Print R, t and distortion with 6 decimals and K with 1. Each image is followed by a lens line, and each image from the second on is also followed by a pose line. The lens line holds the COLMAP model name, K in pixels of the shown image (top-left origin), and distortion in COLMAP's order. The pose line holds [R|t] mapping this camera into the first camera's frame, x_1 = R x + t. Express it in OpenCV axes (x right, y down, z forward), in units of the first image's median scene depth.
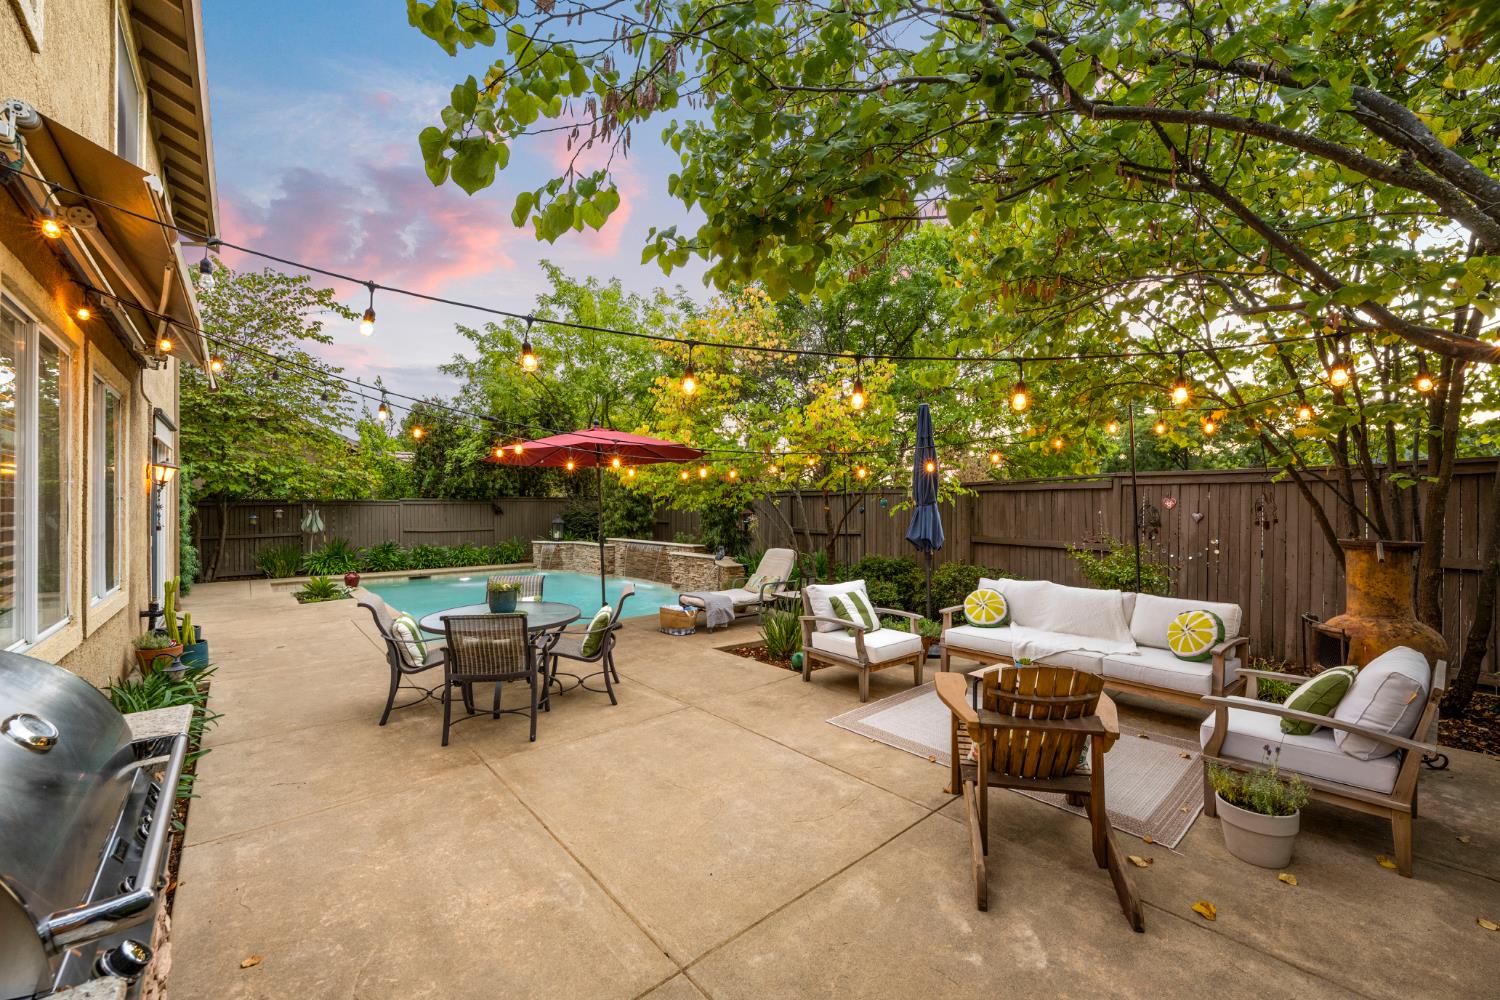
lens RADIAL K [[593.4, 0, 750.0], [0, 593.4, 500.0], [0, 0, 1]] dist [-0.007626, 0.000012]
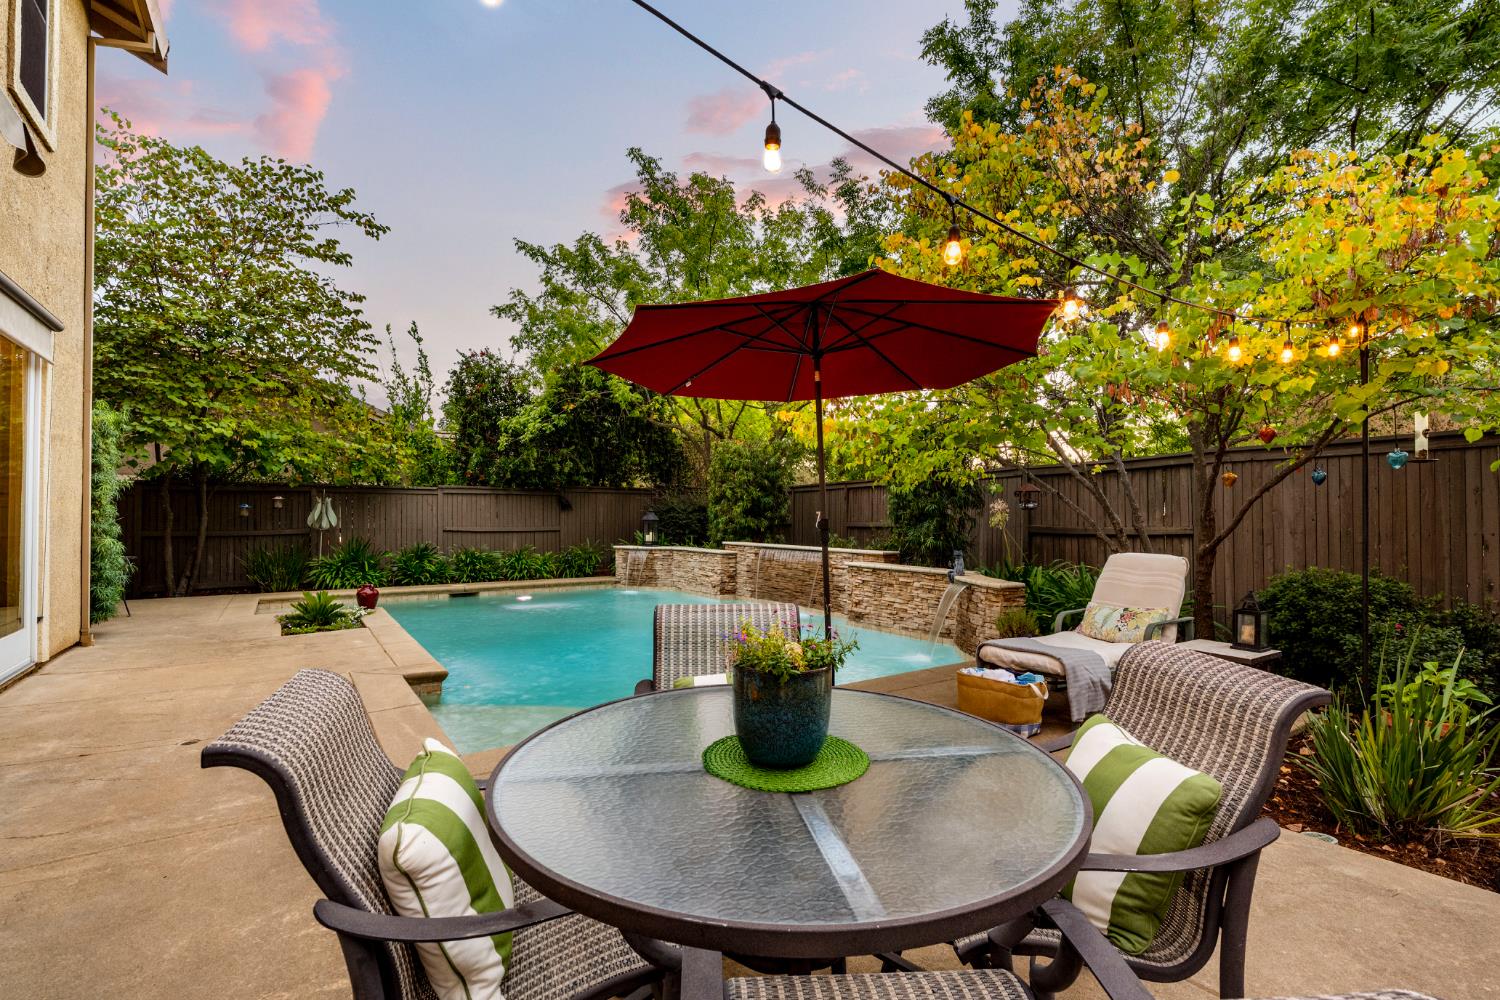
lens RADIAL K [[691.4, 0, 750.0], [0, 691.4, 500.0], [0, 0, 1]] dist [-0.001366, -0.000047]
pose [[0.993578, 0.003456, -0.113099, -0.128774], [-0.004732, 0.999928, -0.011017, 0.026263], [0.113053, 0.011482, 0.993523, 0.222857]]
